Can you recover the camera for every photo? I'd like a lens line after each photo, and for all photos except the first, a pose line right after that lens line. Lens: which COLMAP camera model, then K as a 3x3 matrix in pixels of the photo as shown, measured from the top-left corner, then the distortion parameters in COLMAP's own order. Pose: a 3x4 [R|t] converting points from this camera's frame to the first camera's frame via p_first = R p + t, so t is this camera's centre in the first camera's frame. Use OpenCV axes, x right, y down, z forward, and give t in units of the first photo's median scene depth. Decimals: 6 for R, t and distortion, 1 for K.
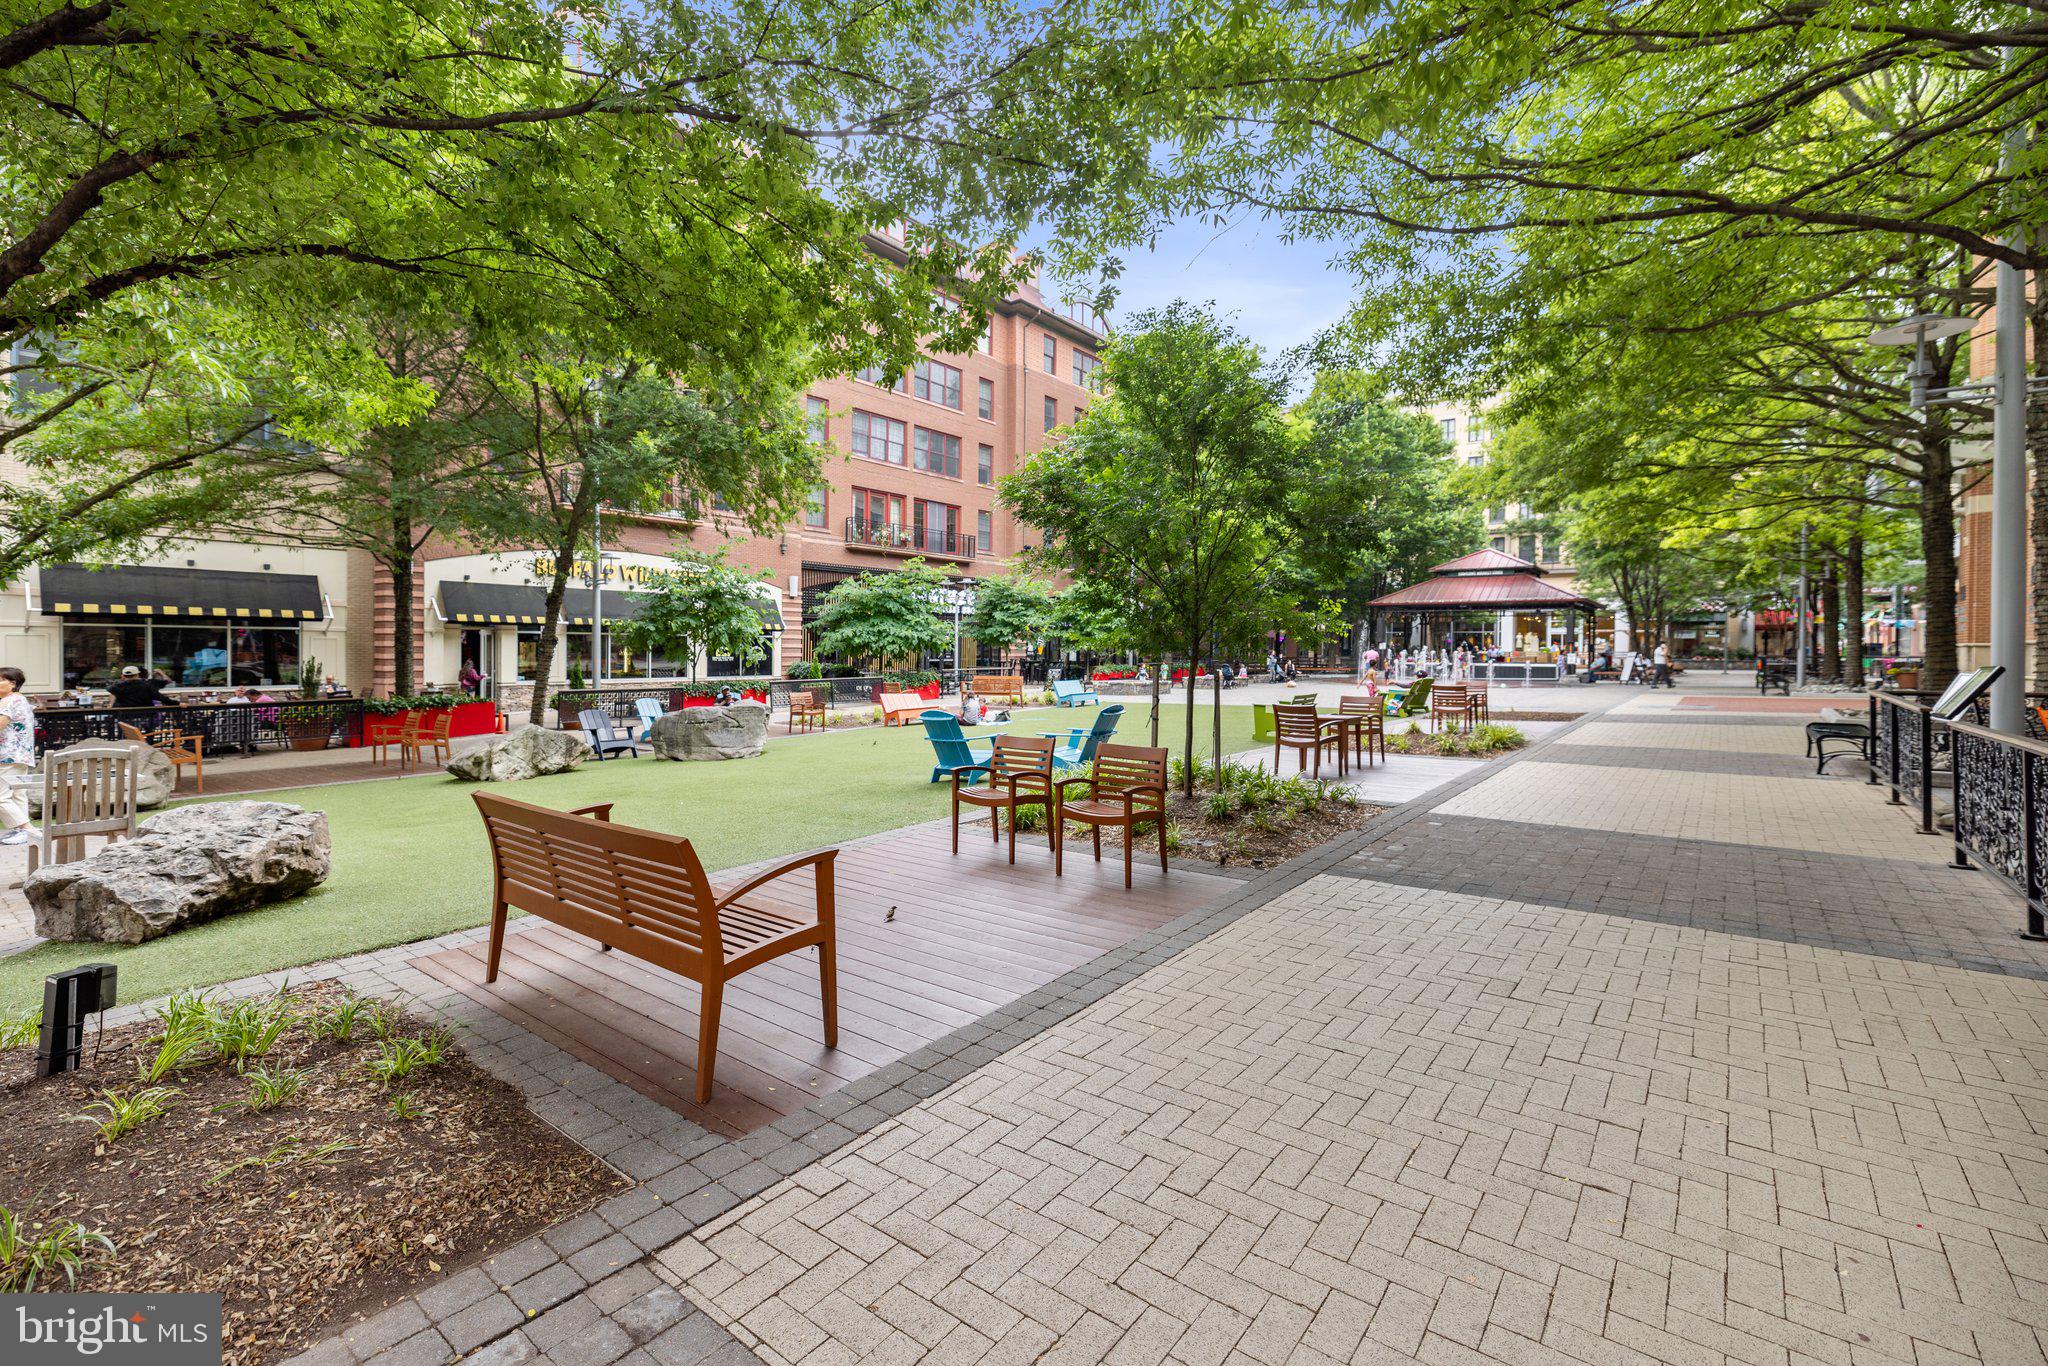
lens RADIAL K [[898.4, 0, 1024.0], [0, 898.4, 683.0], [0, 0, 1]] dist [0.000024, -0.000010]
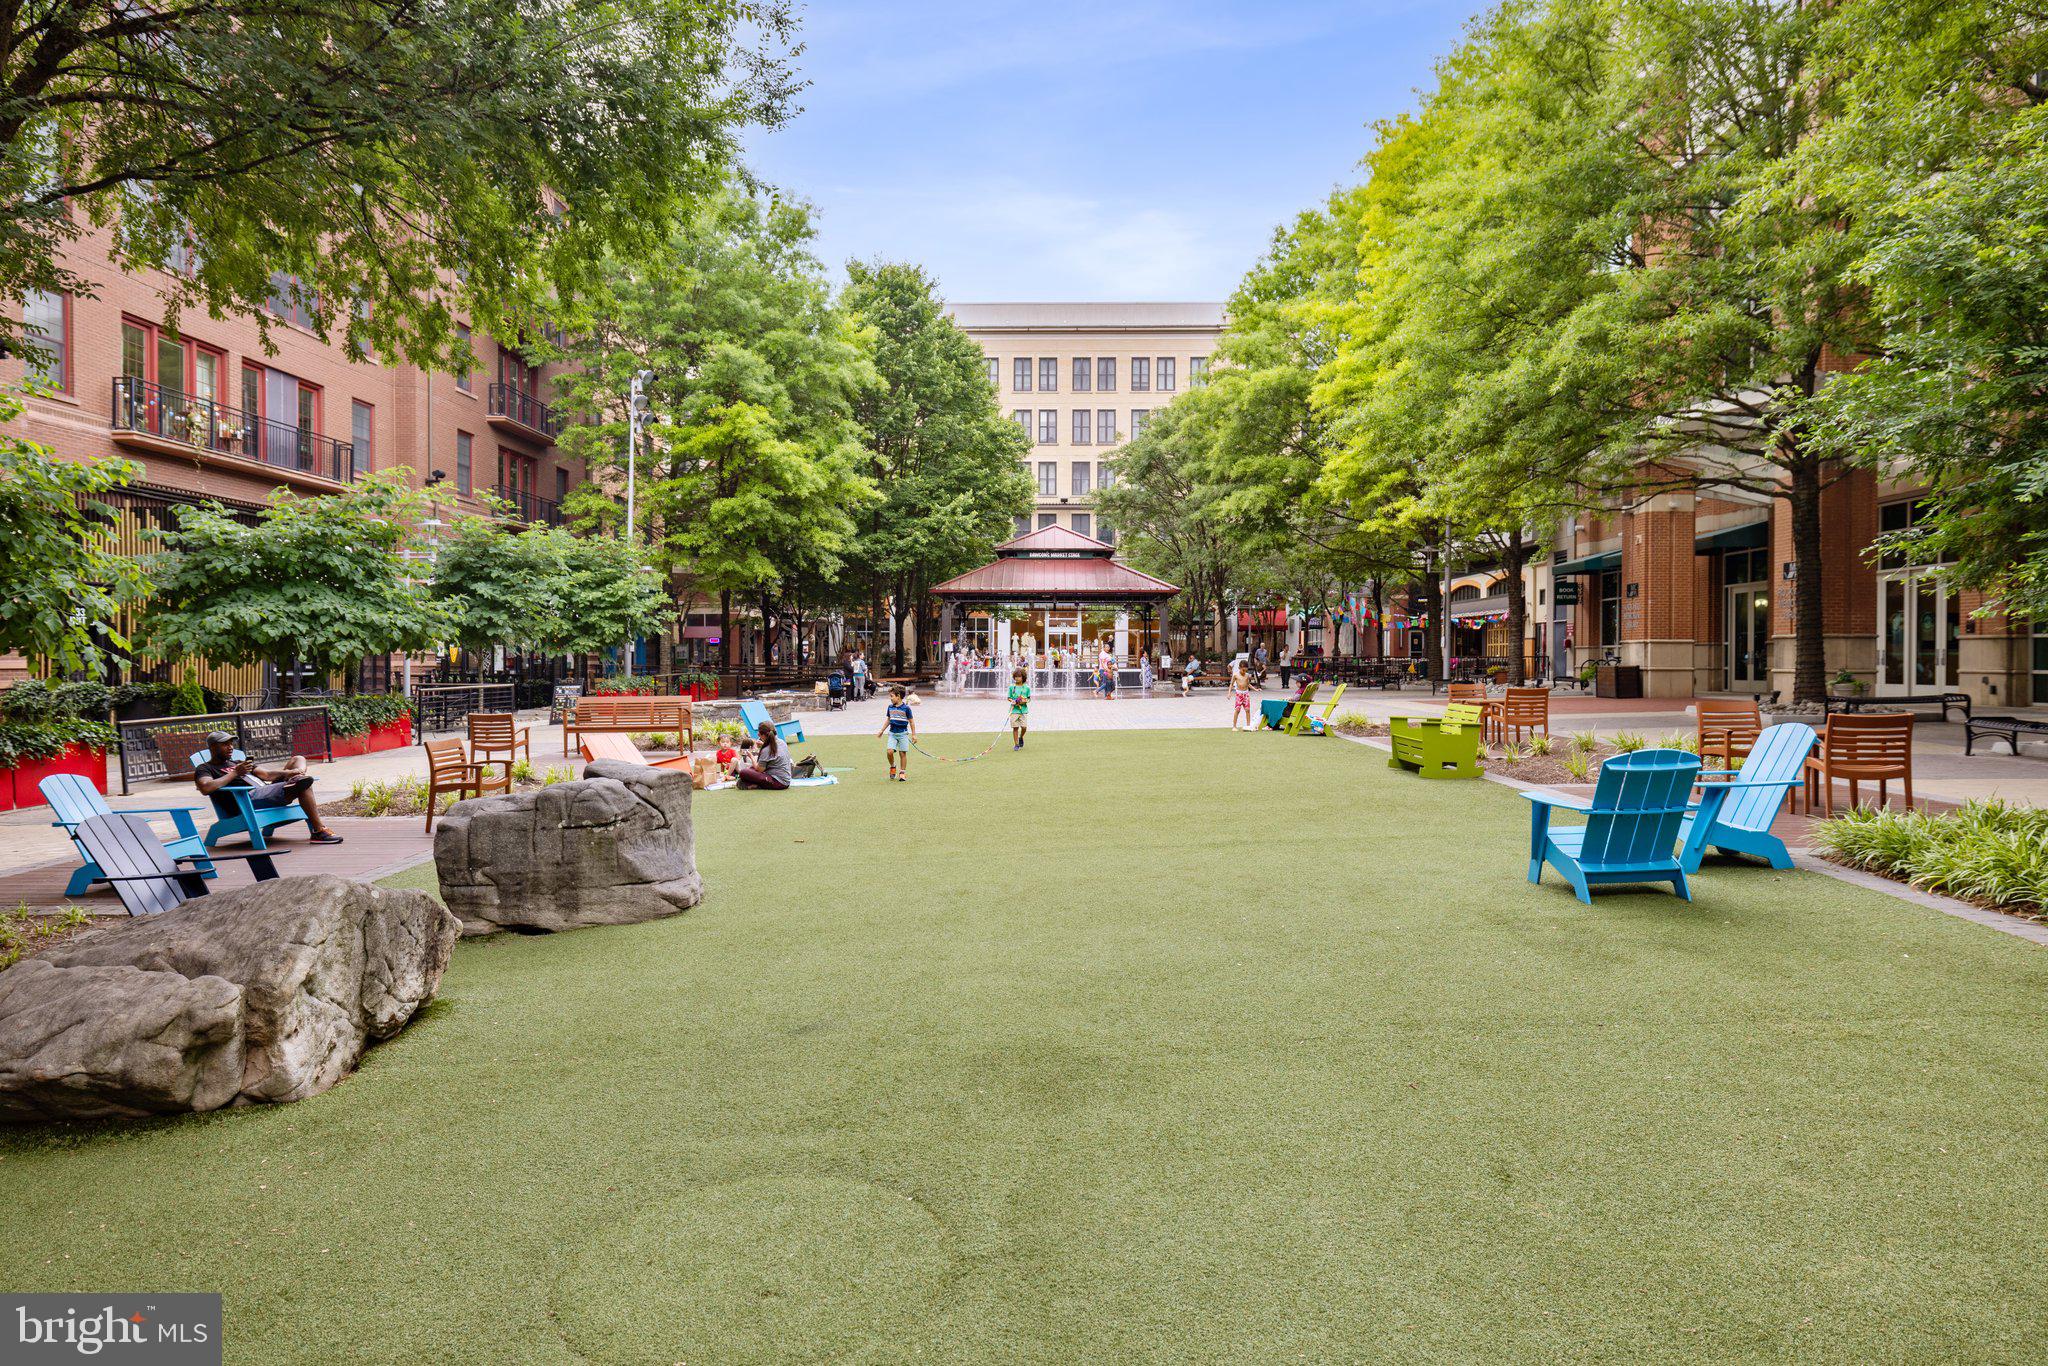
lens RADIAL K [[1240.2, 0, 1024.0], [0, 1240.2, 683.0], [0, 0, 1]] dist [-0.002365, -0.000787]
pose [[0.794157, -0.018530, 0.607430, -0.203574], [0.029437, 0.999535, -0.007995, -0.002301], [-0.606999, 0.024230, 0.794333, 0.179628]]
